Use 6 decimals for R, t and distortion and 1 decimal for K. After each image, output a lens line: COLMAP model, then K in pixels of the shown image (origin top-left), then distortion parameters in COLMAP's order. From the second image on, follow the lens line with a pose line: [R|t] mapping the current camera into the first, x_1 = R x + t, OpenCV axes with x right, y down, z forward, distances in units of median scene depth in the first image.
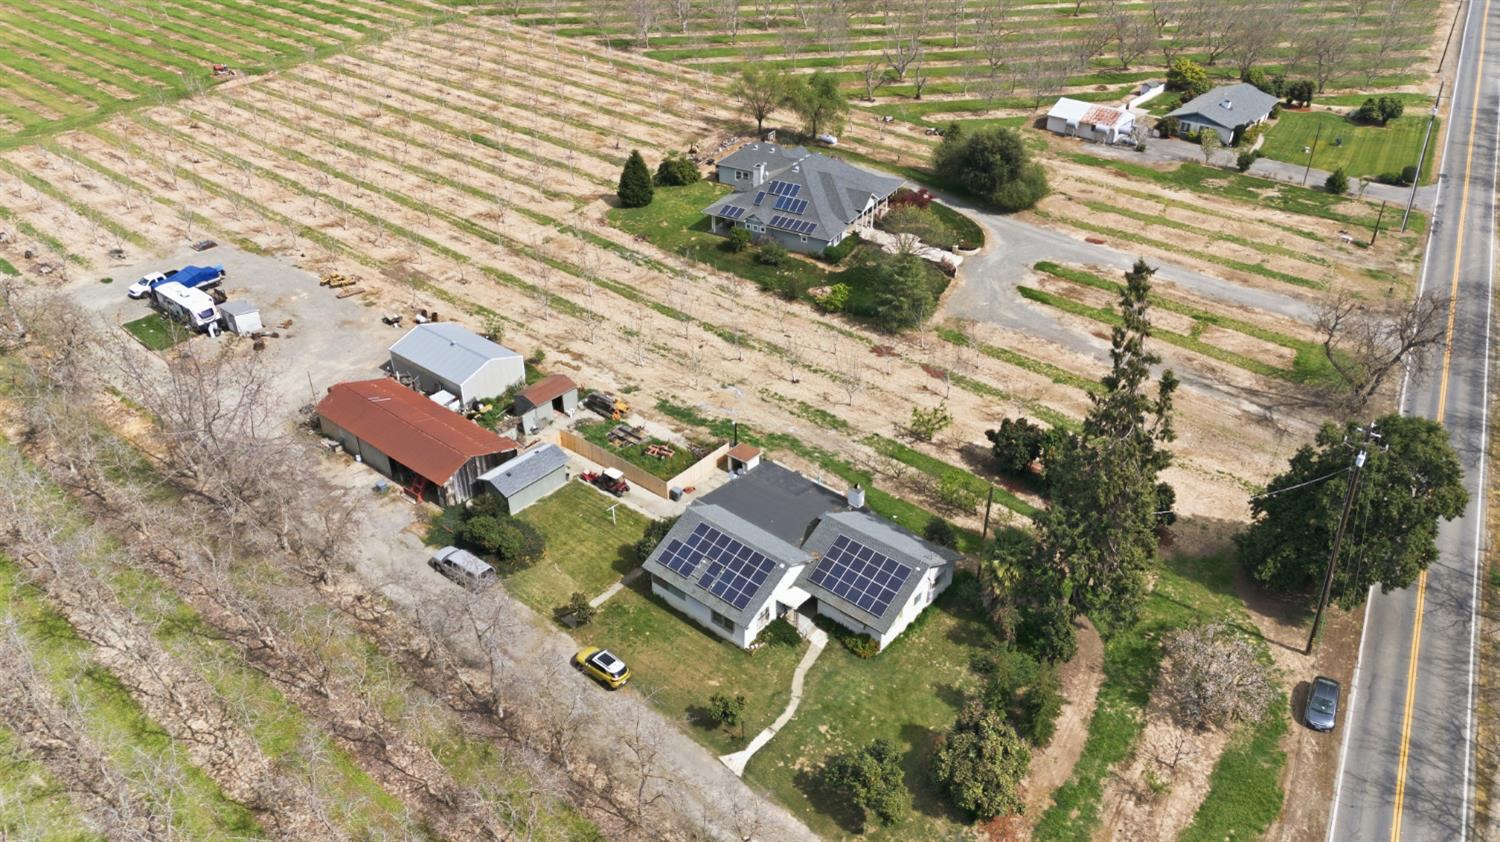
lens RADIAL K [[1116.7, 0, 770.7], [0, 1116.7, 419.1], [0, 0, 1]] dist [0.041944, -0.005028]
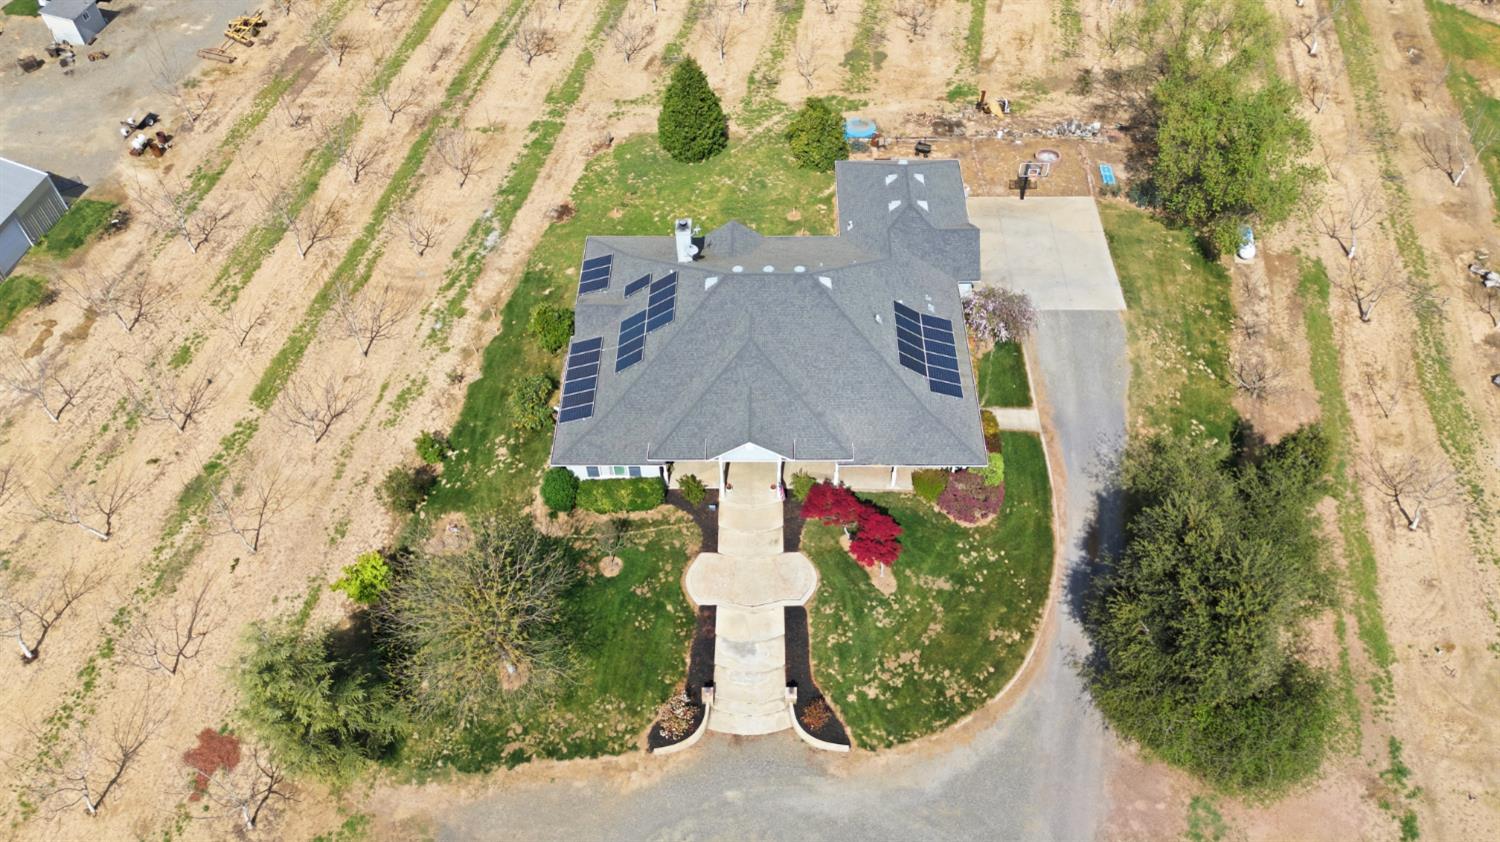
lens RADIAL K [[1116.7, 0, 770.7], [0, 1116.7, 419.1], [0, 0, 1]] dist [0.041944, -0.005028]
pose [[0.476727, 0.660890, -0.579616, 0.327782], [-0.457379, 0.749570, 0.478486, -0.411355], [0.750690, 0.036997, 0.659618, 0.756213]]
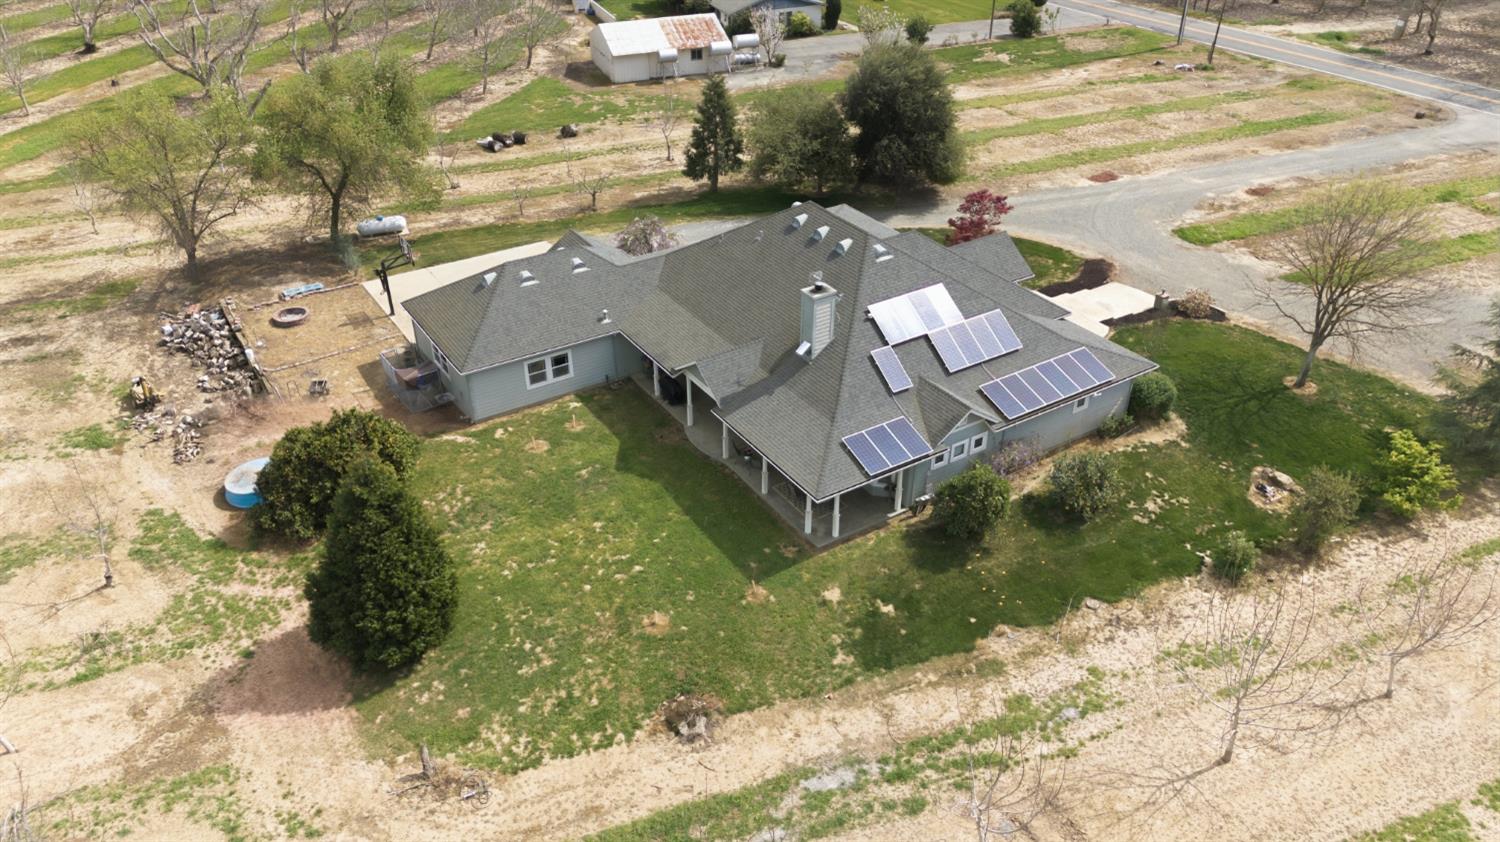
lens RADIAL K [[1116.7, 0, 770.7], [0, 1116.7, 419.1], [0, 0, 1]] dist [0.041944, -0.005028]
pose [[0.469281, -0.474789, 0.744548, -0.278174], [0.474505, 0.846667, 0.240833, -0.285357], [-0.744728, 0.240273, 0.622614, 0.848930]]
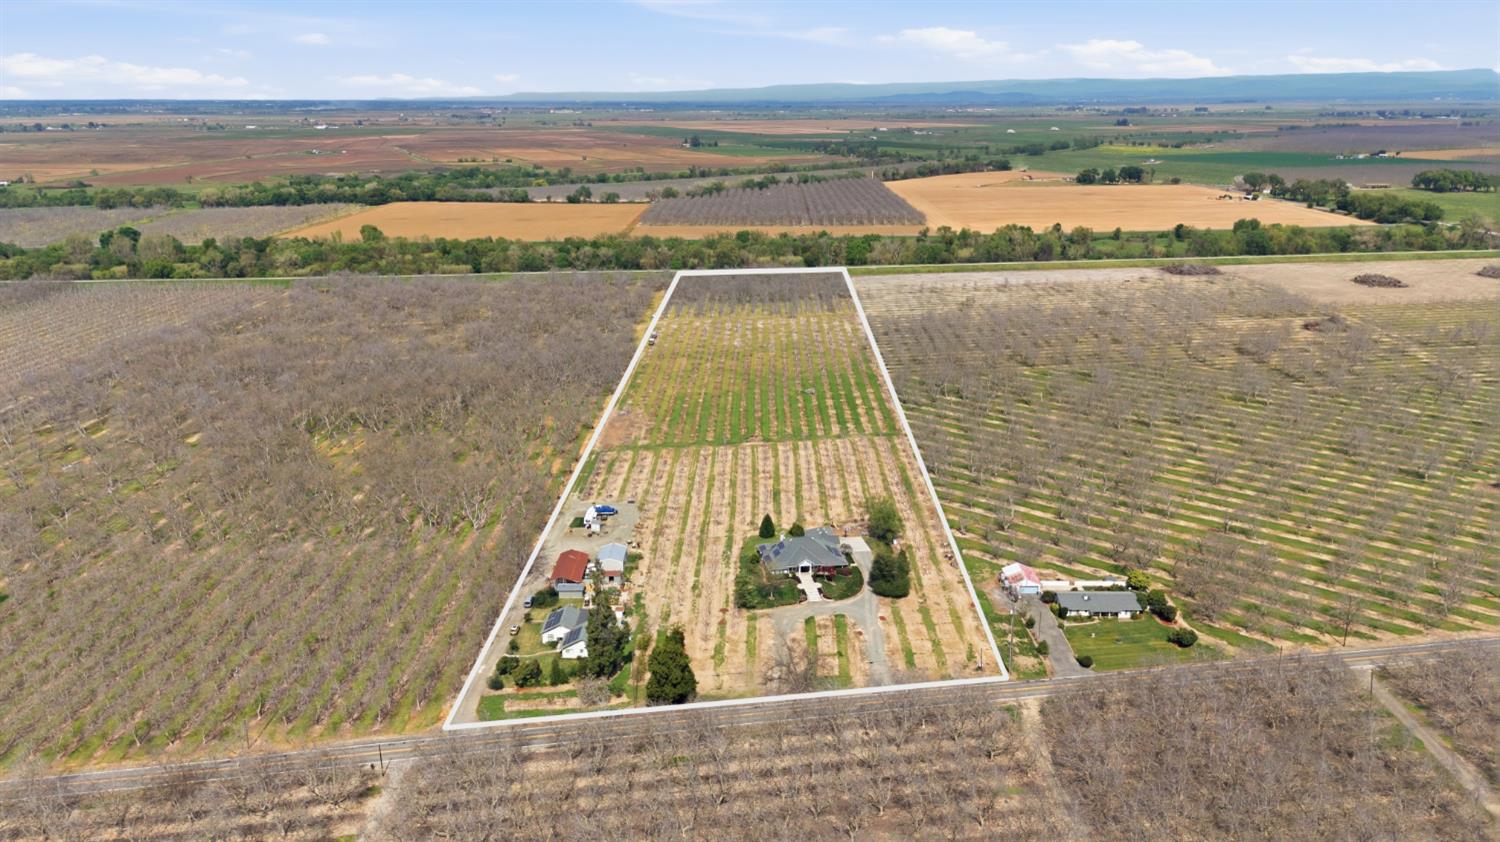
lens RADIAL K [[1116.7, 0, 770.7], [0, 1116.7, 419.1], [0, 0, 1]] dist [0.041944, -0.005028]
pose [[0.635155, 0.216537, -0.741410, 1.659395], [-0.413851, 0.905888, -0.089966, -0.230616], [0.652154, 0.363976, 0.664994, -0.631070]]
